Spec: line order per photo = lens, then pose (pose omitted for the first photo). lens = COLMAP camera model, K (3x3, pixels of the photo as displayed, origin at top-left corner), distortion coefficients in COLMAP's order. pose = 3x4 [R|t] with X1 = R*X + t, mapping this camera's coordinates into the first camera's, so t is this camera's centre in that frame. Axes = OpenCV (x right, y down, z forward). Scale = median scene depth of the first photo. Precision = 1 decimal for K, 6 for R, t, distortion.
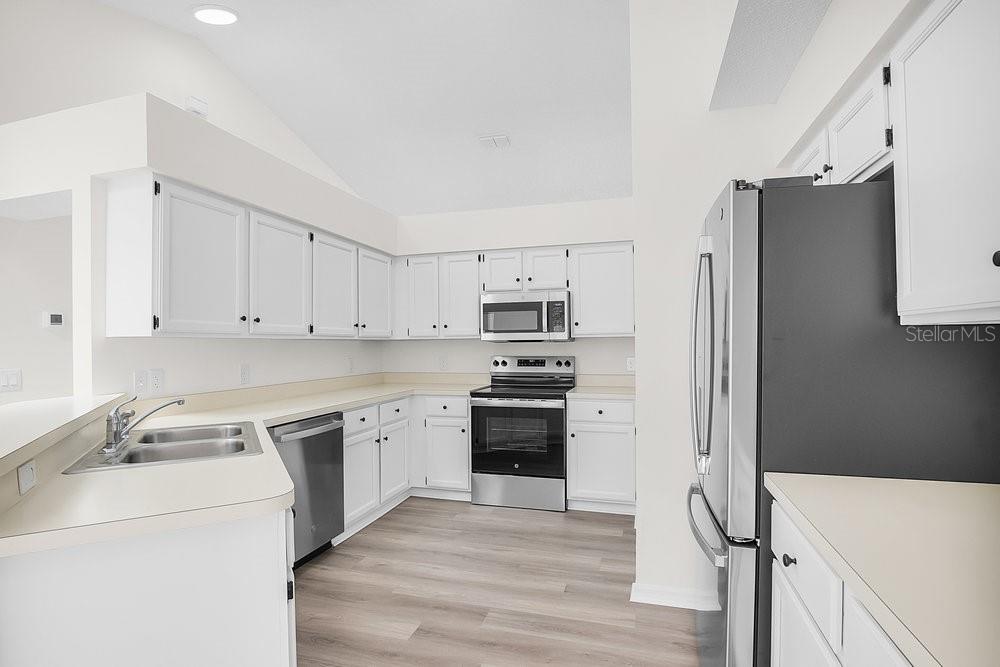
lens RADIAL K [[507.9, 0, 499.2], [0, 507.9, 338.3], [0, 0, 1]] dist [-0.025137, -0.000828]
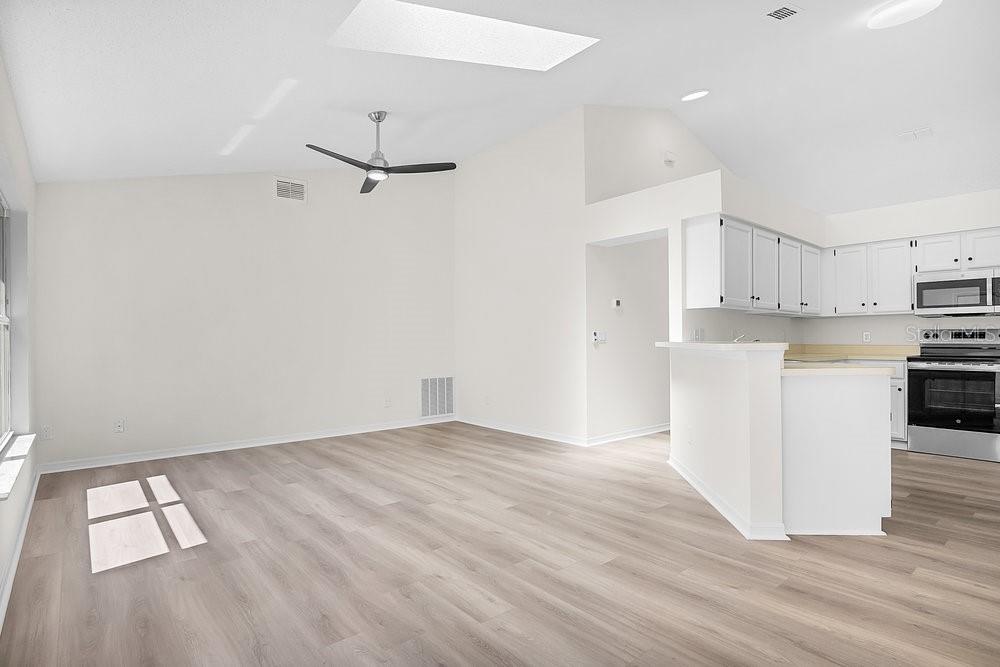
lens RADIAL K [[507.9, 0, 498.4], [0, 507.9, 335.9], [0, 0, 1]] dist [-0.025137, -0.000828]
pose [[0.823672, 0.004689, -0.567047, -0.175413], [-0.000631, 0.999973, 0.007353, 0.045310], [0.567066, -0.005699, 0.823652, -0.486260]]
